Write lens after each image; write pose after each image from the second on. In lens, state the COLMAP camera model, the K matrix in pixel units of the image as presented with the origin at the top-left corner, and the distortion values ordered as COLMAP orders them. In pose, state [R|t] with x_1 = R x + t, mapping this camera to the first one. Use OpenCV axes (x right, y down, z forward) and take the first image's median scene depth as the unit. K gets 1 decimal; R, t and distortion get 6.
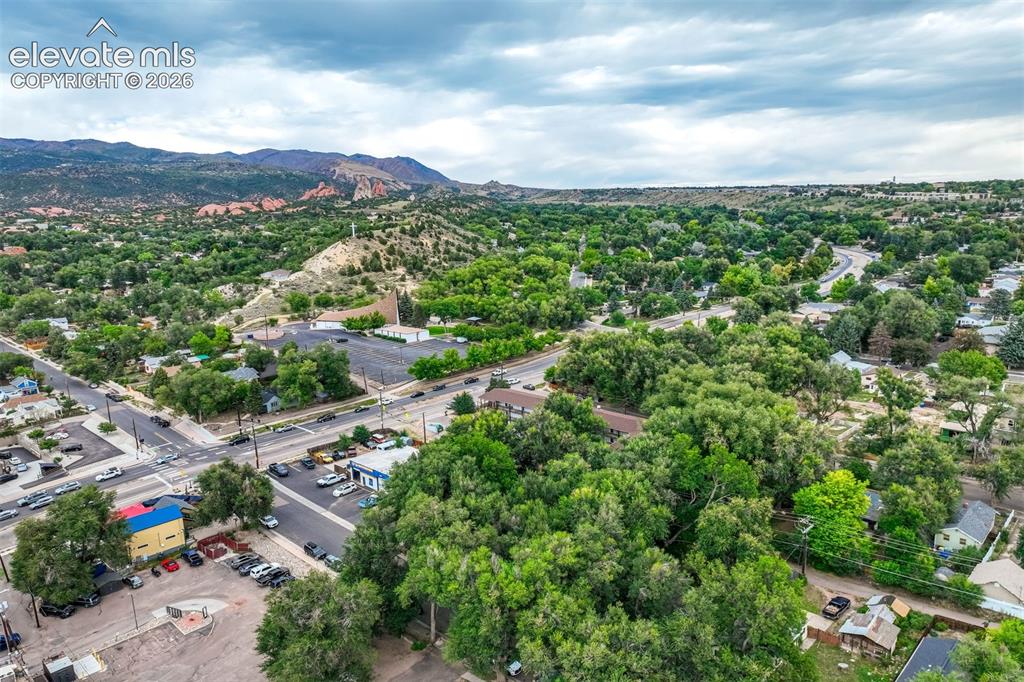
lens RADIAL K [[721.5, 0, 517.4], [0, 721.5, 336.1], [0, 0, 1]] dist [0.000822, 0.012826]
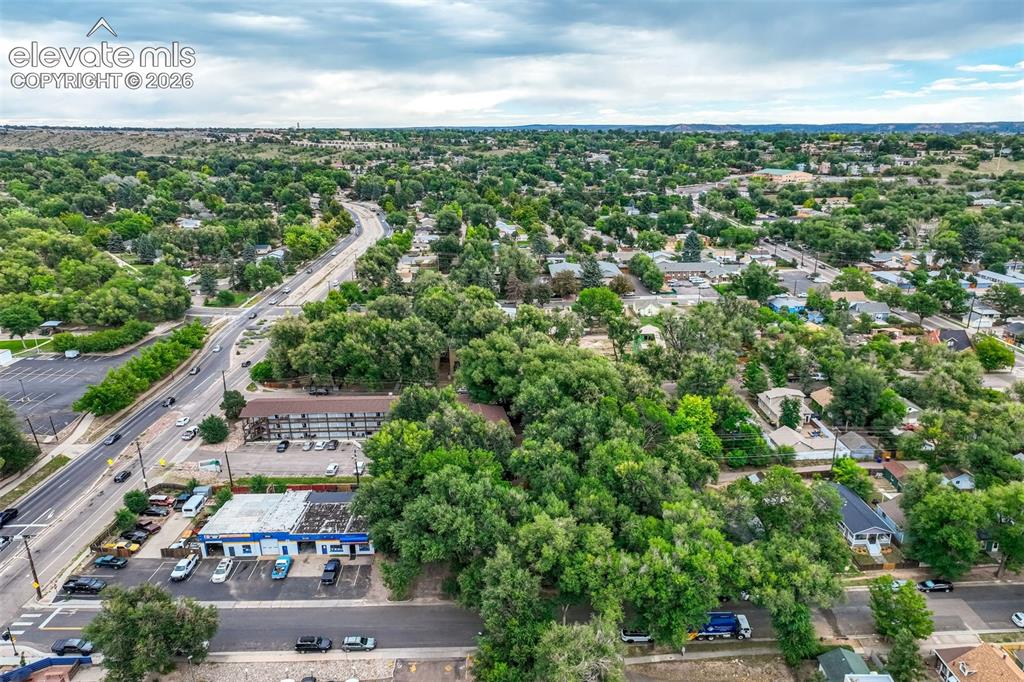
lens RADIAL K [[721.5, 0, 517.6], [0, 721.5, 348.1], [0, 0, 1]] dist [0.000822, 0.012826]
pose [[0.708140, -0.186859, 0.680898, -0.323632], [0.124035, 0.982271, 0.140568, -0.061364], [-0.695092, -0.015087, 0.718762, 0.139493]]
